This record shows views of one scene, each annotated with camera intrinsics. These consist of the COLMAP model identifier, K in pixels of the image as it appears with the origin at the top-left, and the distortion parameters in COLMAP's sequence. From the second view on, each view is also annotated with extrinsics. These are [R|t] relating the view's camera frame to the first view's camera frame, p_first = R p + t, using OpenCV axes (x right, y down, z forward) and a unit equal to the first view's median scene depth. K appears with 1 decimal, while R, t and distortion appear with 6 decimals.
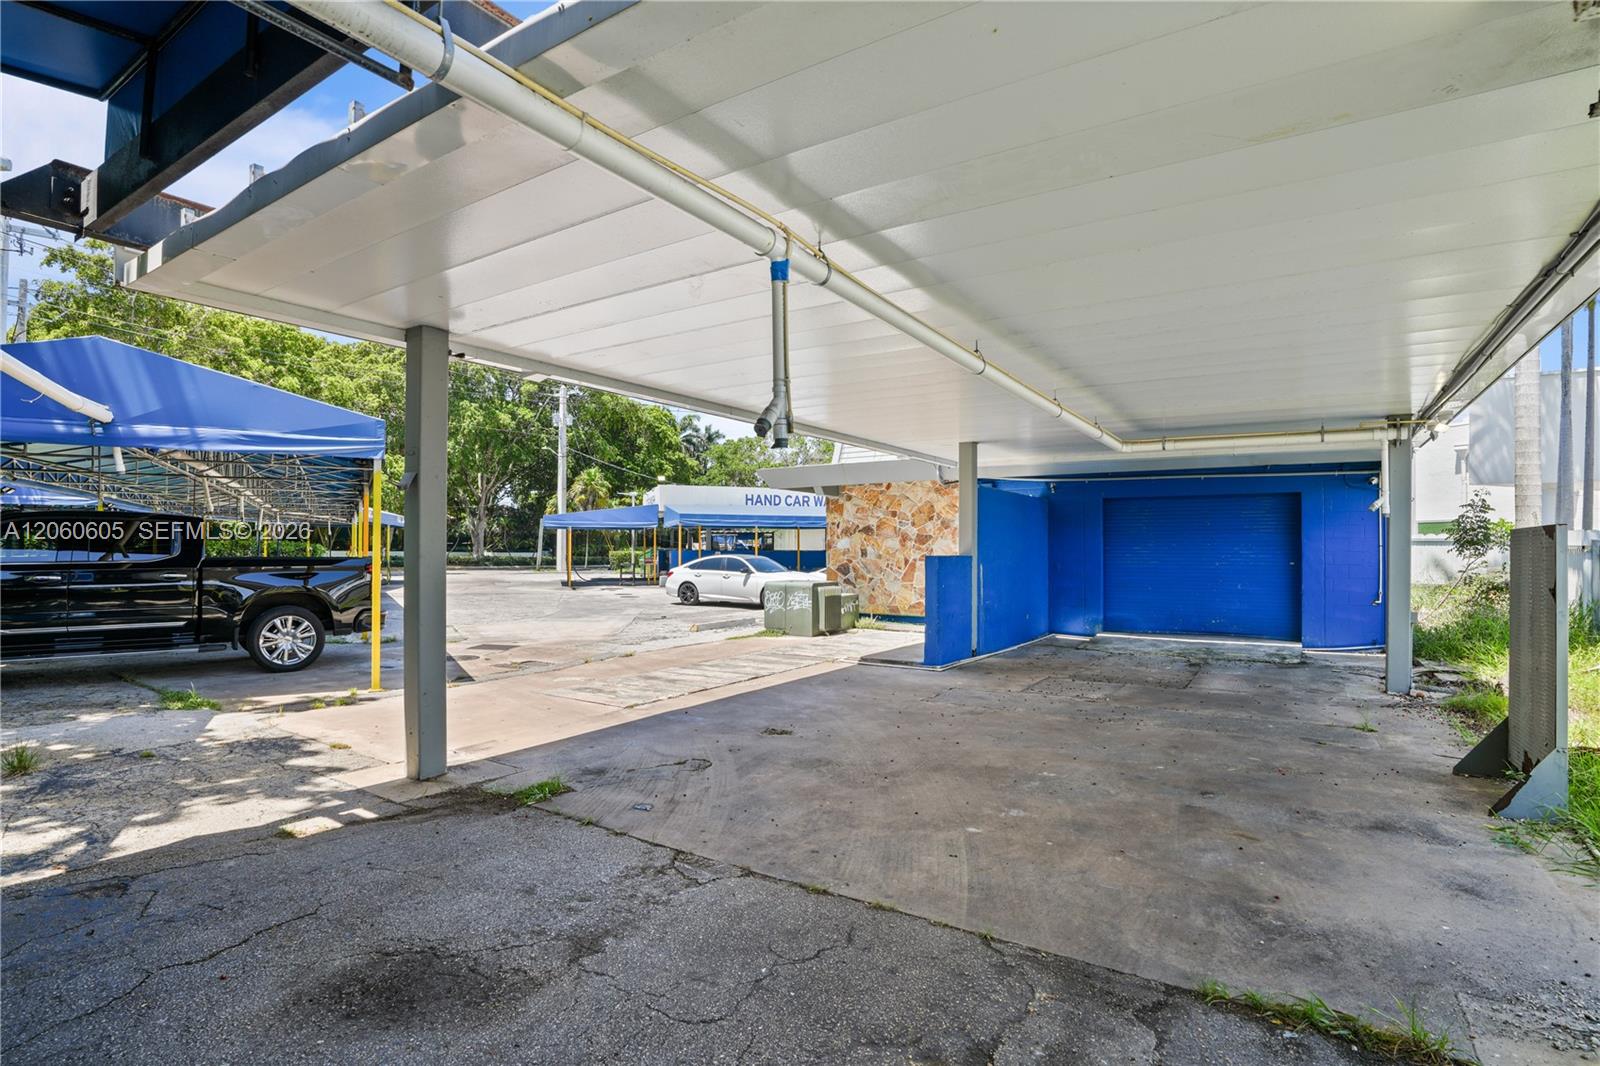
lens RADIAL K [[741.4, 0, 802.3], [0, 741.4, 537.8], [0, 0, 1]] dist [-0.002447, 0.000169]
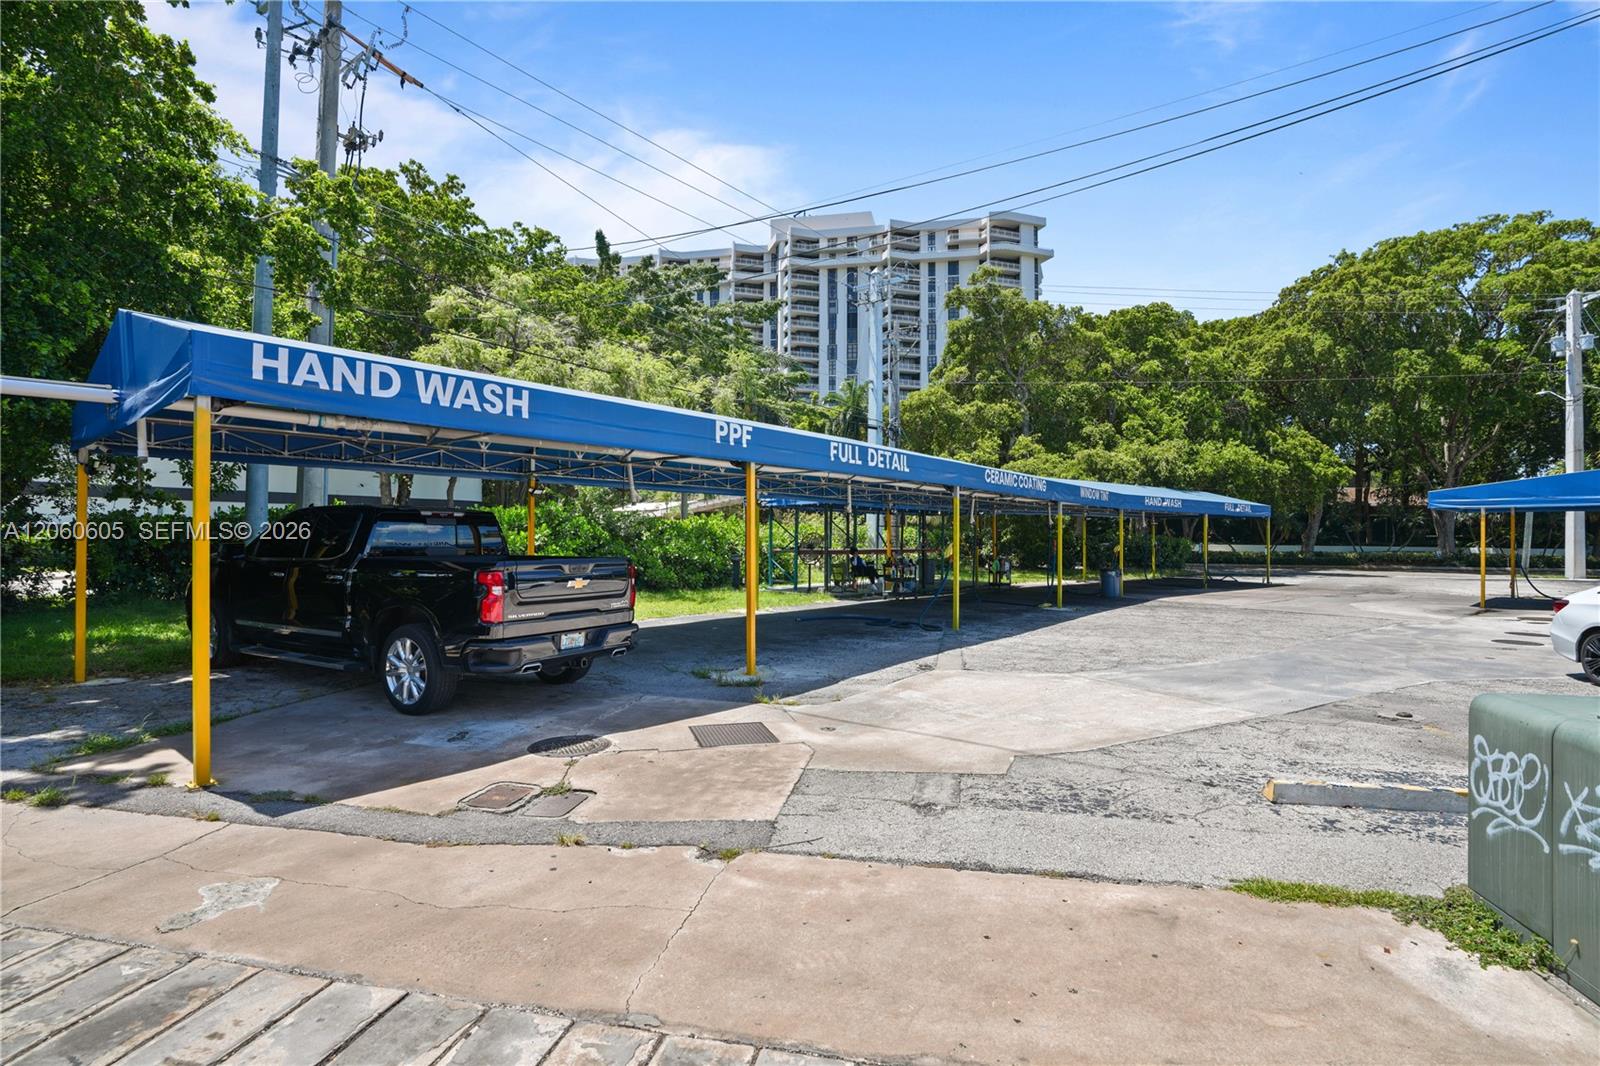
lens RADIAL K [[741.4, 0, 801.6], [0, 741.4, 531.0], [0, 0, 1]] dist [-0.002447, 0.000169]
pose [[0.378474, 0.000289, -0.925612, 0.016233], [0.000784, 0.999999, 0.000632, 0.001958], [0.925612, -0.000965, 0.378473, 0.139401]]
